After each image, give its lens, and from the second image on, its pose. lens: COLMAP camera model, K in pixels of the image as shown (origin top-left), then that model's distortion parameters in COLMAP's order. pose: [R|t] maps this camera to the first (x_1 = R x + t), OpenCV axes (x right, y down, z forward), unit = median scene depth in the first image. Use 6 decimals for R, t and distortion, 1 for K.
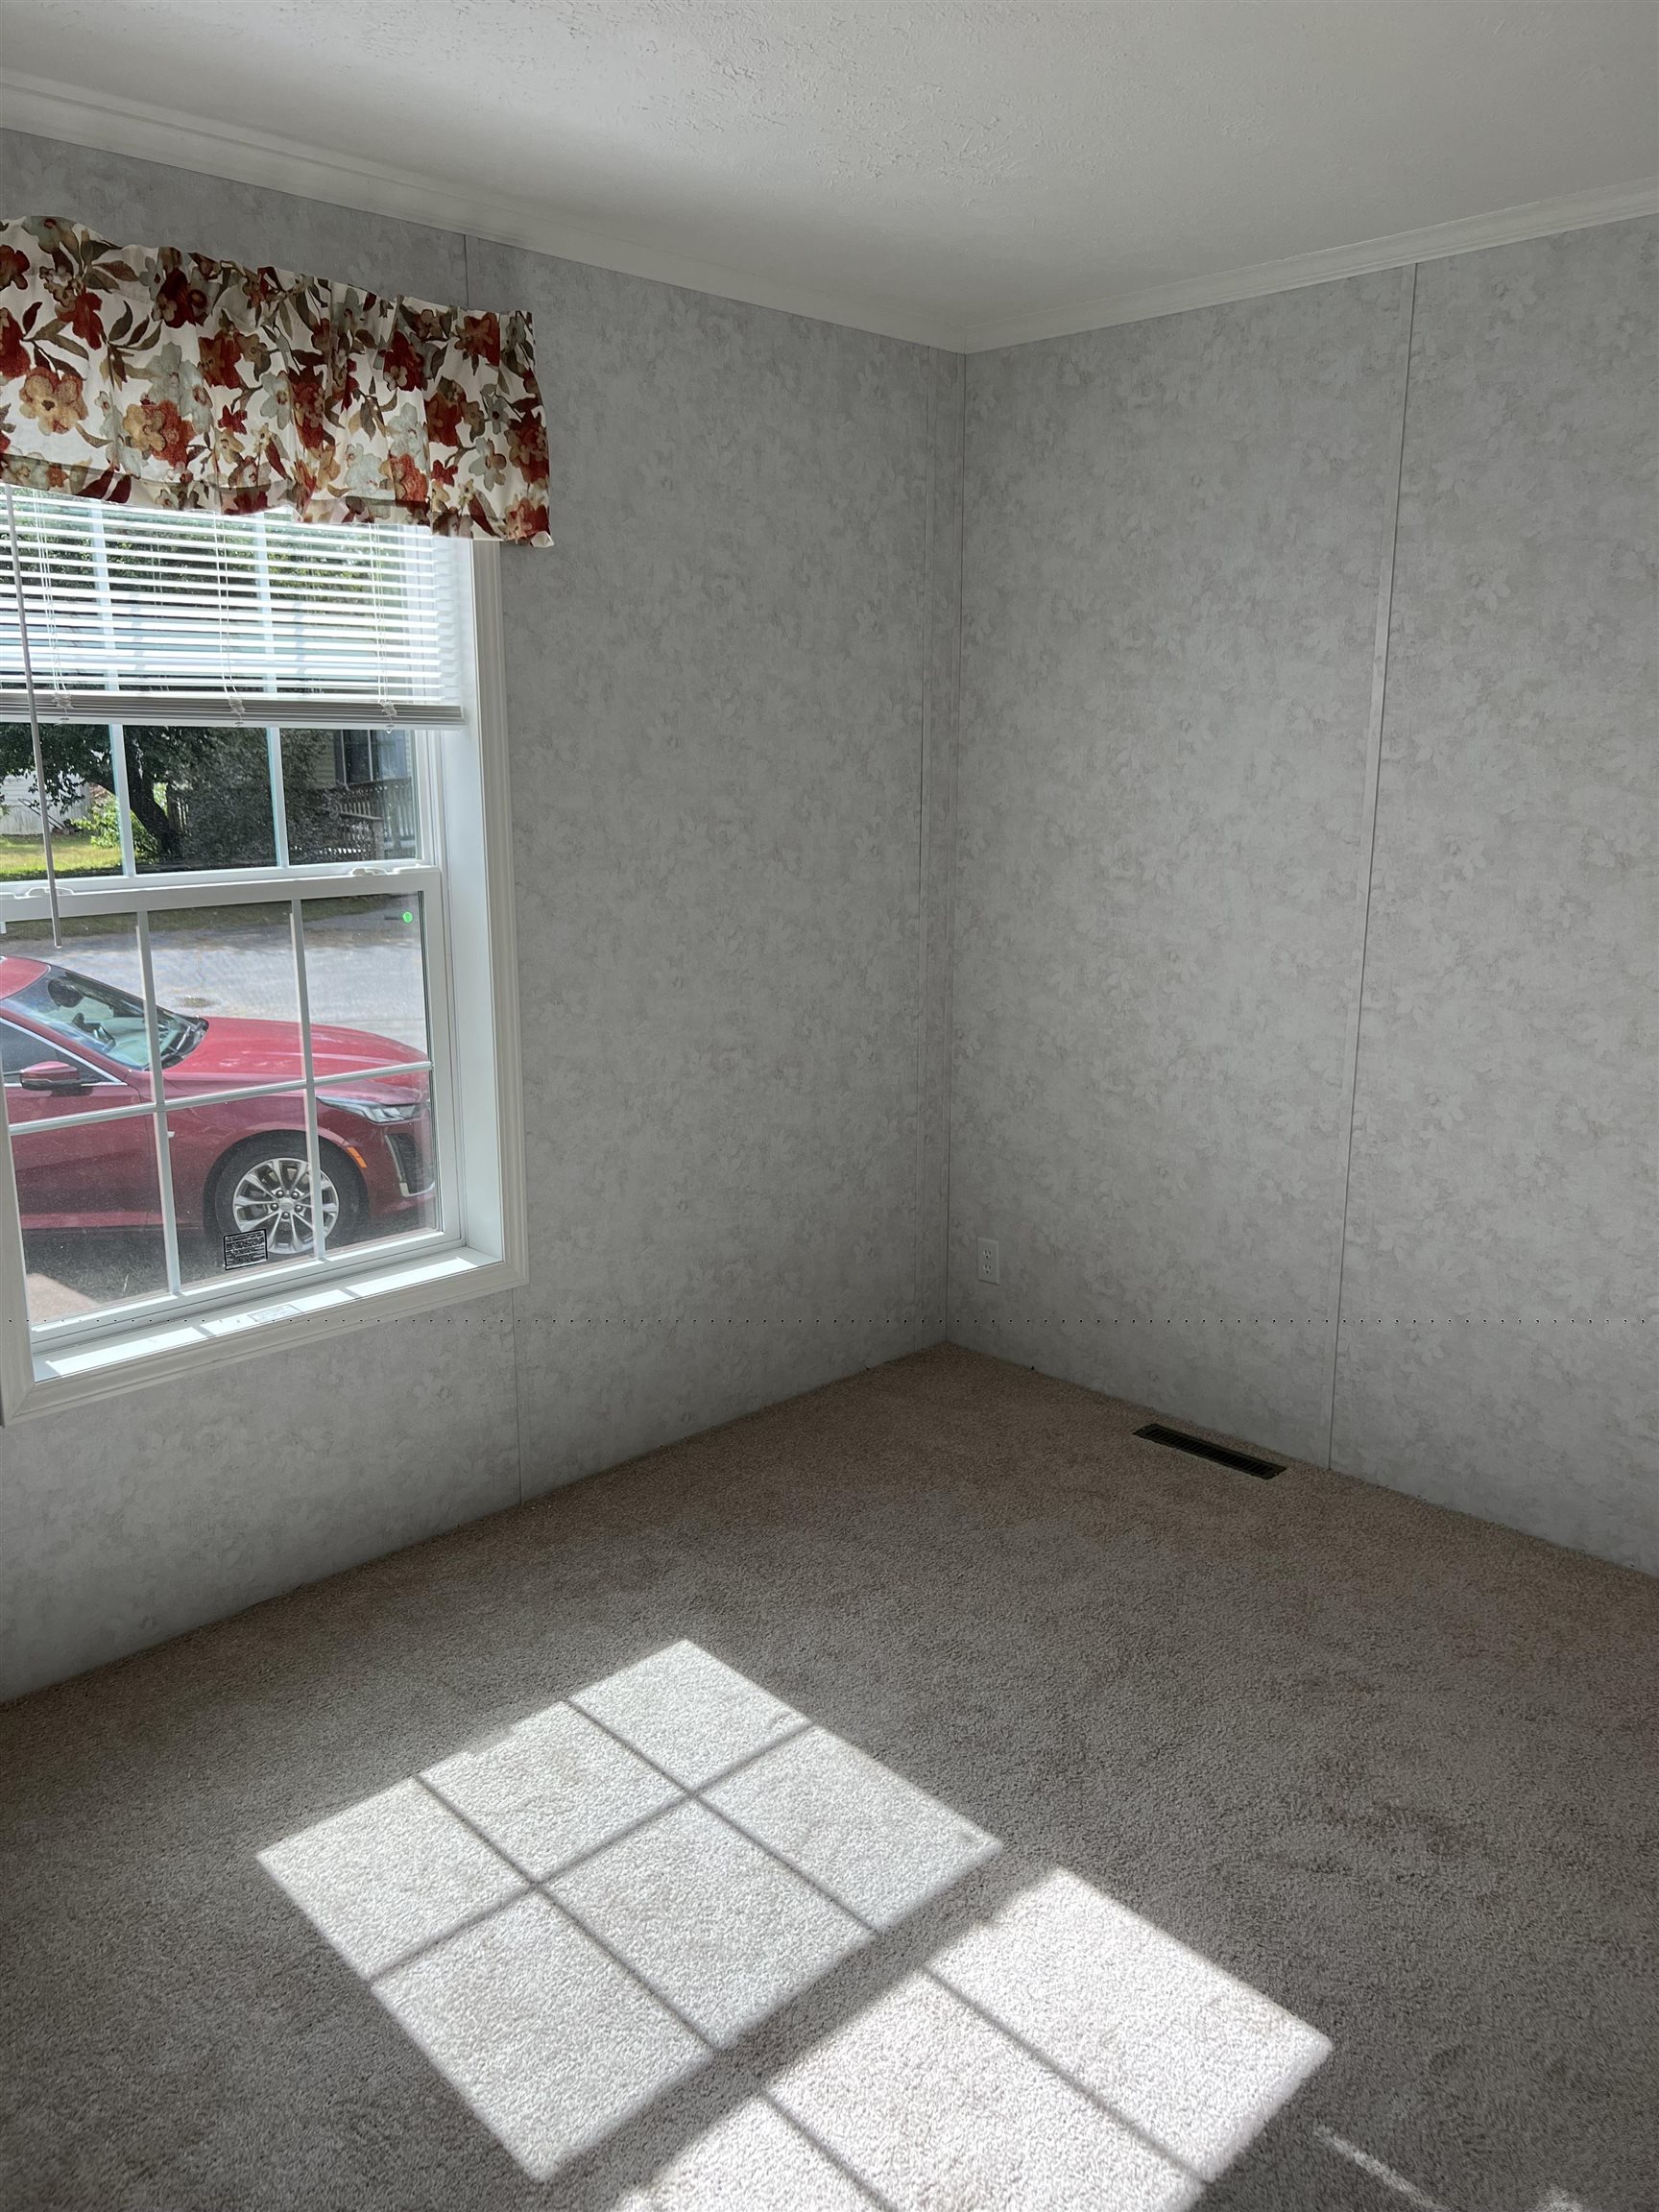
lens RADIAL K [[1654.8, 0, 828.9], [0, 1654.8, 1104.8], [0, 0, 1]] dist [-0.005284, -0.002431]
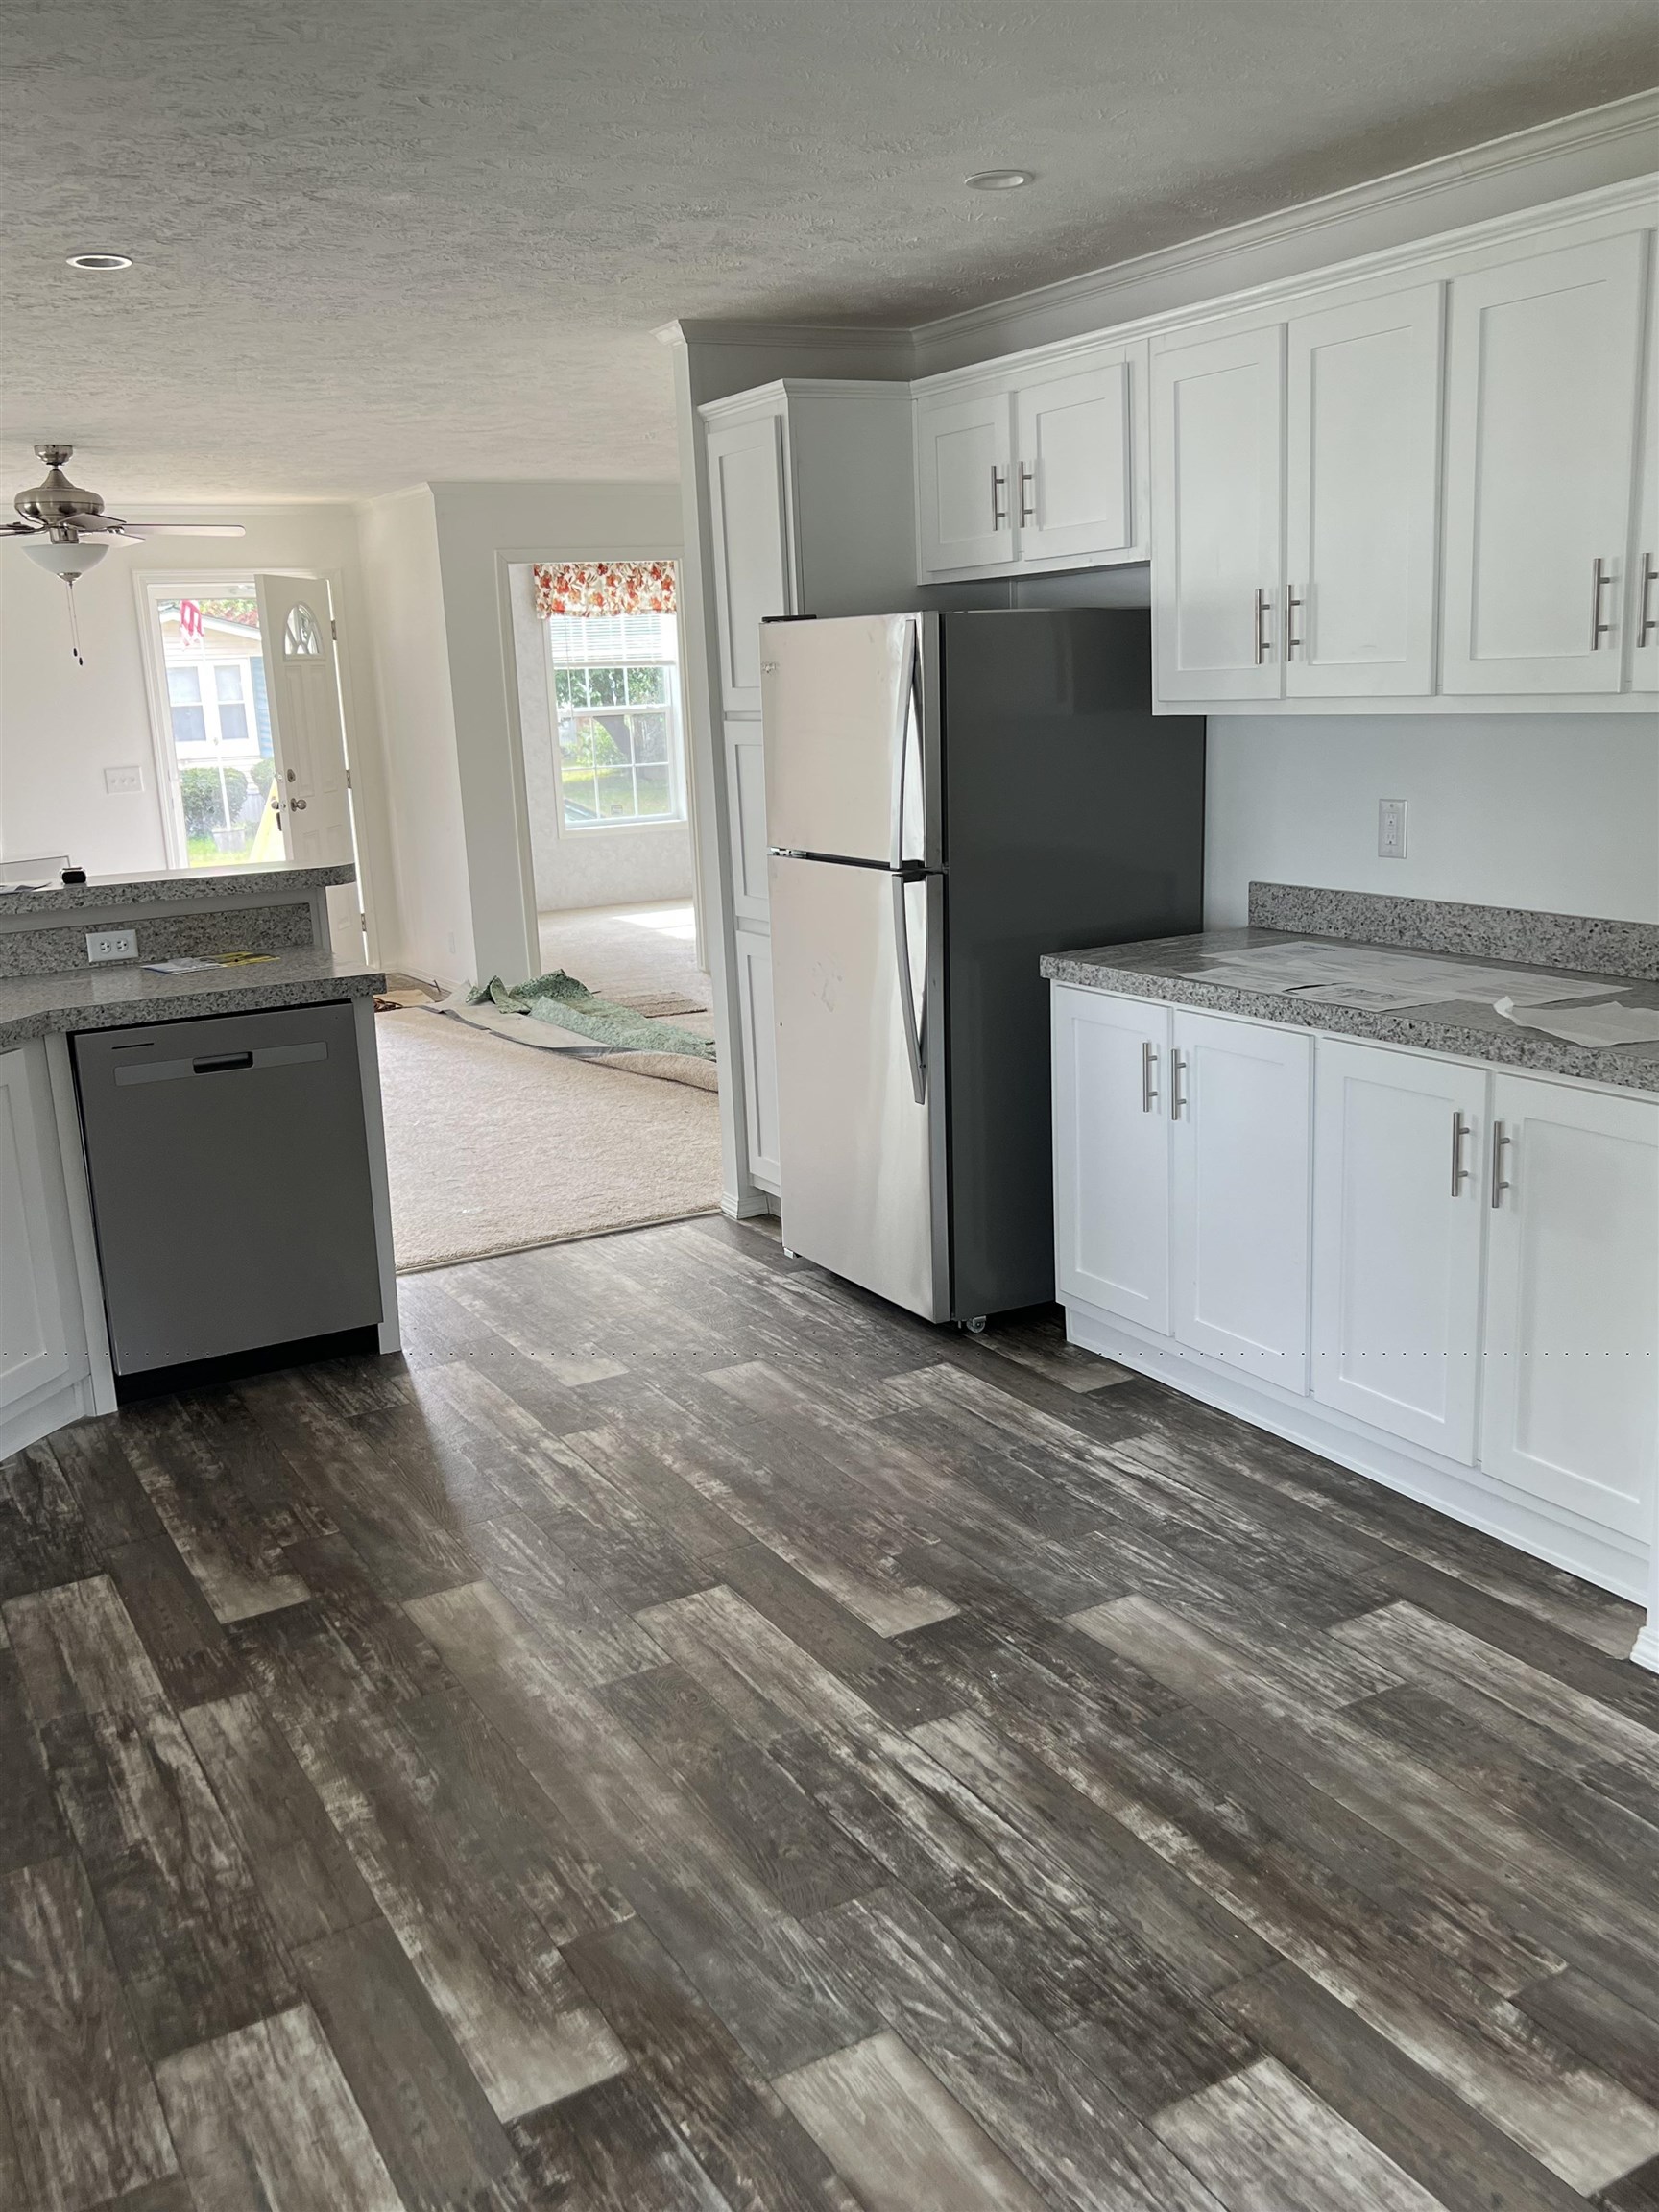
lens RADIAL K [[1924.9, 0, 824.4], [0, 1924.9, 1103.1], [0, 0, 1]] dist [0.005754, -0.003199]
pose [[0.960606, 0.022453, -0.277007, 1.461537], [-0.019768, 0.999727, 0.012483, 0.765358], [0.277211, -0.006515, 0.960787, -3.382535]]
